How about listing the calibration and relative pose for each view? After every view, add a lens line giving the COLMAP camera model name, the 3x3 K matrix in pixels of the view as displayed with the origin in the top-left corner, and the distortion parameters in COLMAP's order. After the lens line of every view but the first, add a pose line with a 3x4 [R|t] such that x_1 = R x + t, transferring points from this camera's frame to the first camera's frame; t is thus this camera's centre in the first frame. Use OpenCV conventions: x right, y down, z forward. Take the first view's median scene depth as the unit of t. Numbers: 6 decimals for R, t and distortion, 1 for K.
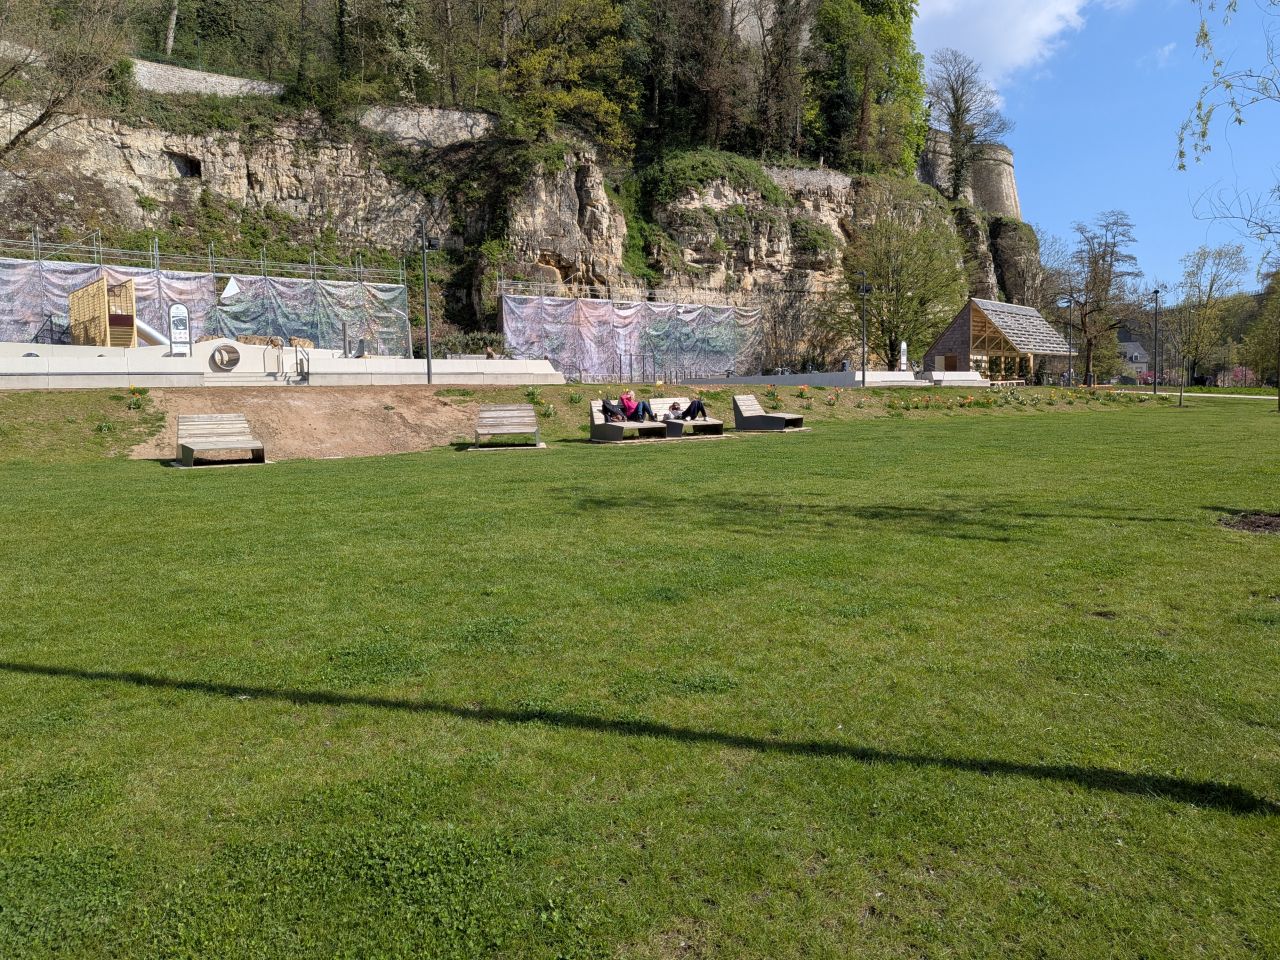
lens RADIAL K [[918.7, 0, 639.1], [0, 918.7, 447.7], [0, 0, 1]] dist [0.057199, -0.080973]
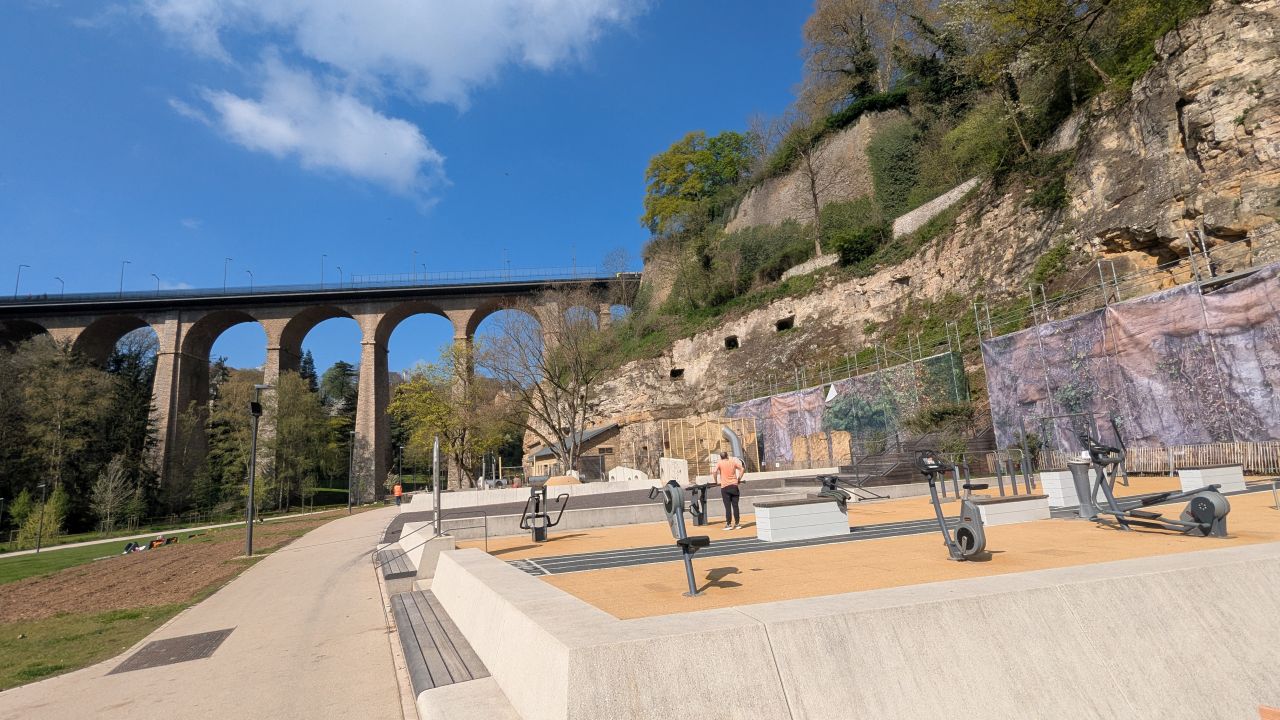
lens RADIAL K [[604.6, 0, 640.6], [0, 604.6, 362.9], [0, 0, 1]] dist [0.000428, -0.000175]
pose [[-0.329226, -0.130156, -0.935238, 0.346282], [0.011320, 0.989839, -0.141740, -0.081133], [0.944183, -0.057251, -0.324407, 0.842508]]
